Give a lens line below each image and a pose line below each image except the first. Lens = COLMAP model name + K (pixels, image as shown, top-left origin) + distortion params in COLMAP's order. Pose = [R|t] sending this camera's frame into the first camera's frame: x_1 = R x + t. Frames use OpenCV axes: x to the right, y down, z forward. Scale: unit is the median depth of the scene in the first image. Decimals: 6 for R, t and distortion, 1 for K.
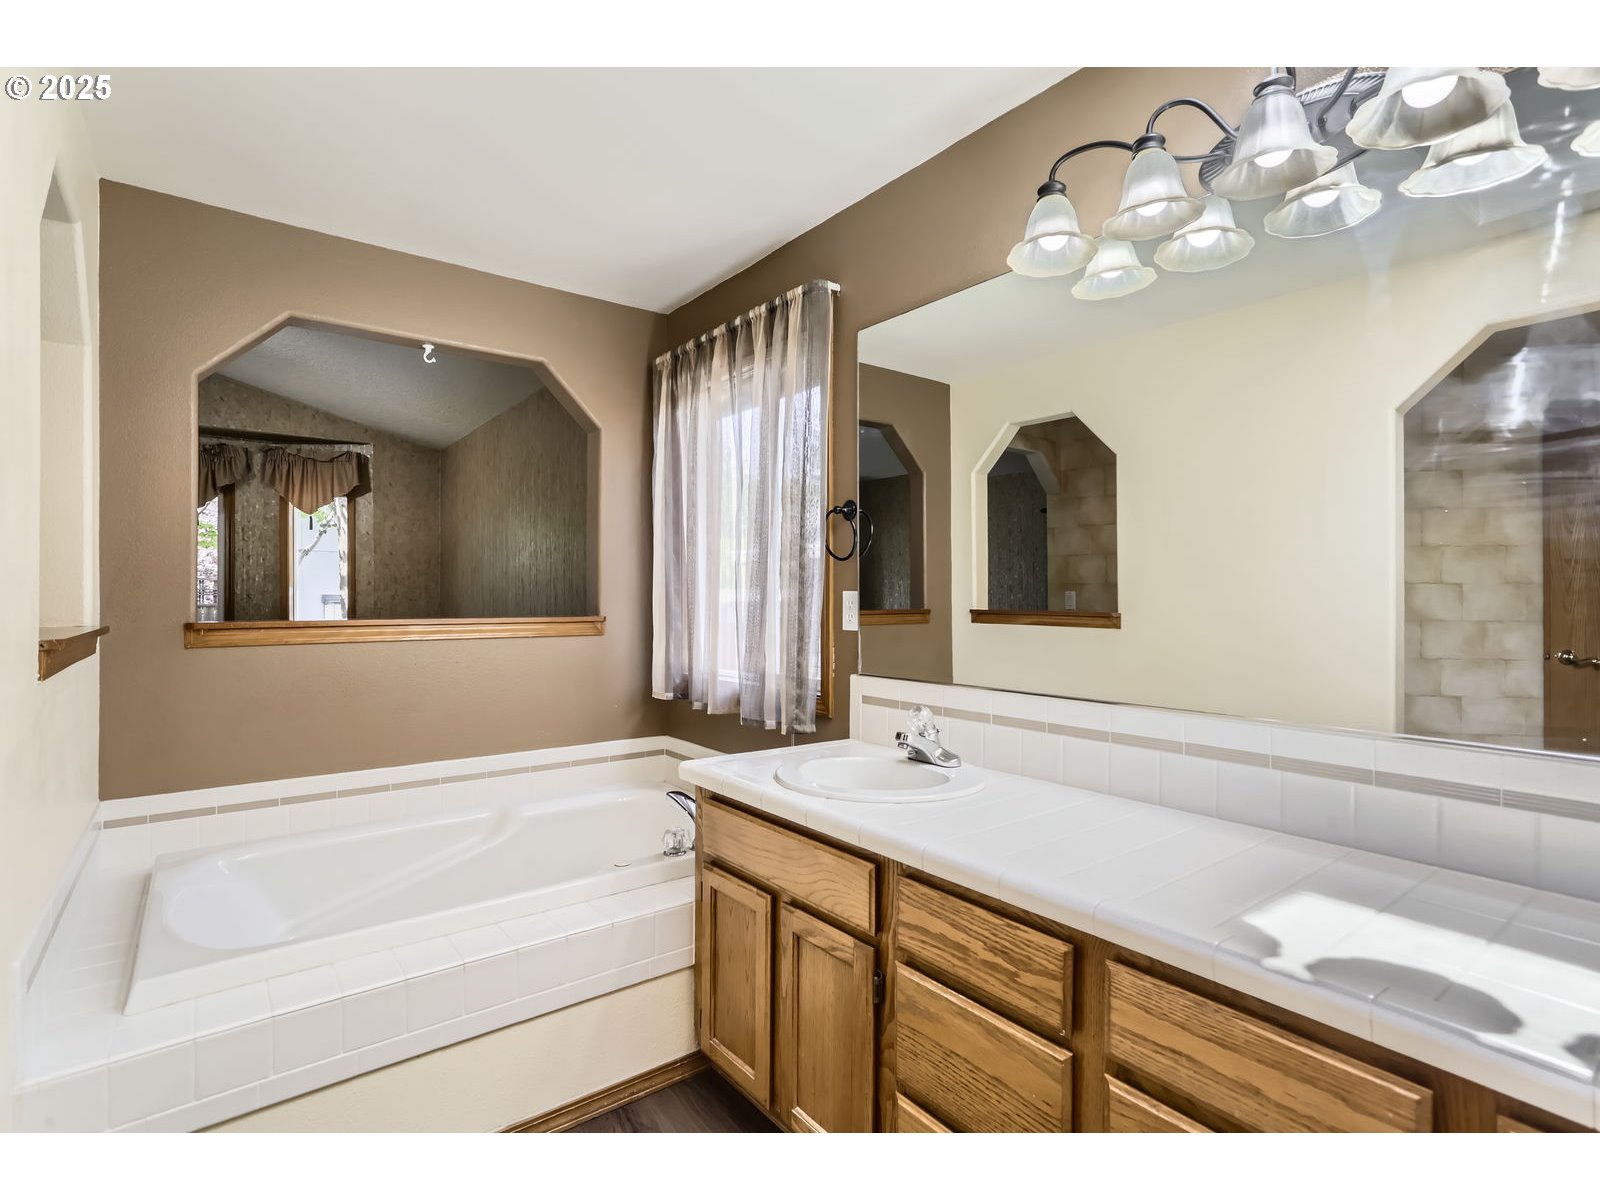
lens RADIAL K [[773.3, 0, 802.0], [0, 773.3, 604.0], [0, 0, 1]] dist [-0.020928, 0.007269]
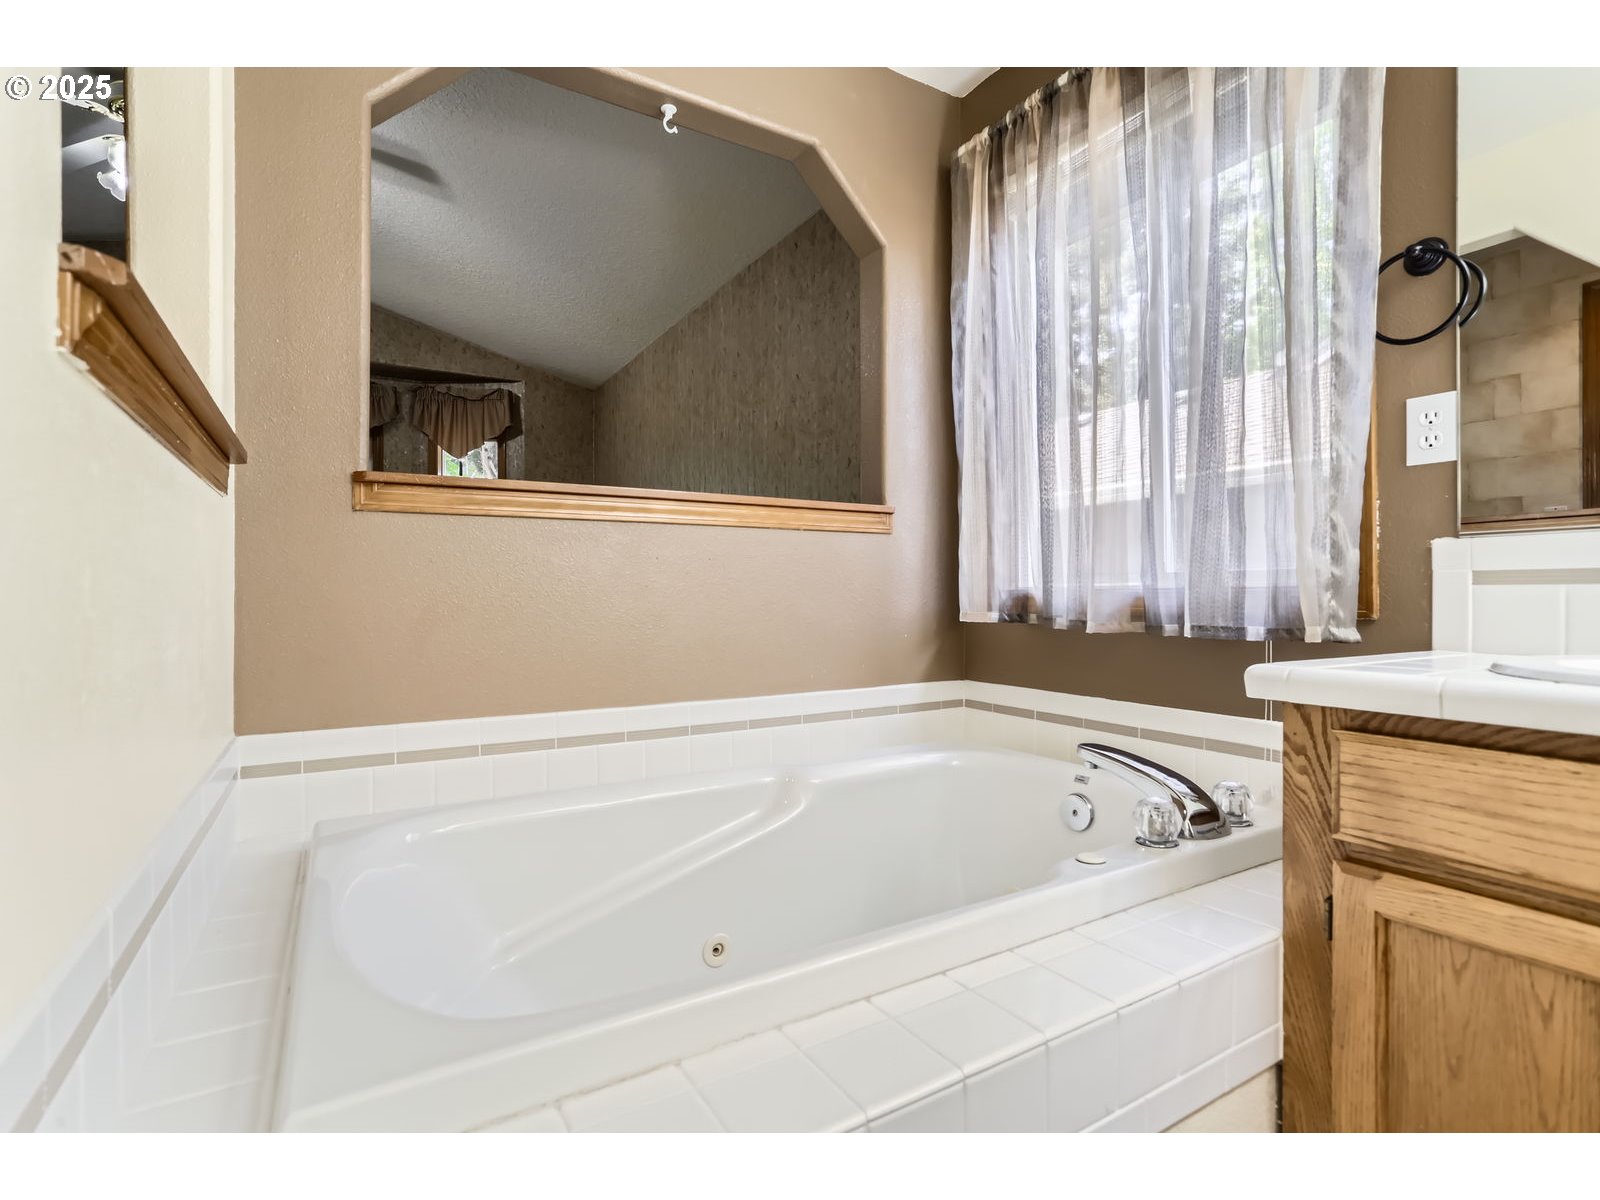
lens RADIAL K [[773.3, 0, 807.0], [0, 773.3, 598.9], [0, 0, 1]] dist [-0.020928, 0.007269]
pose [[0.993017, -0.003172, -0.117931, -0.247454], [0.003024, 0.999994, -0.001433, 0.099688], [0.117935, 0.001067, 0.993021, 0.282500]]
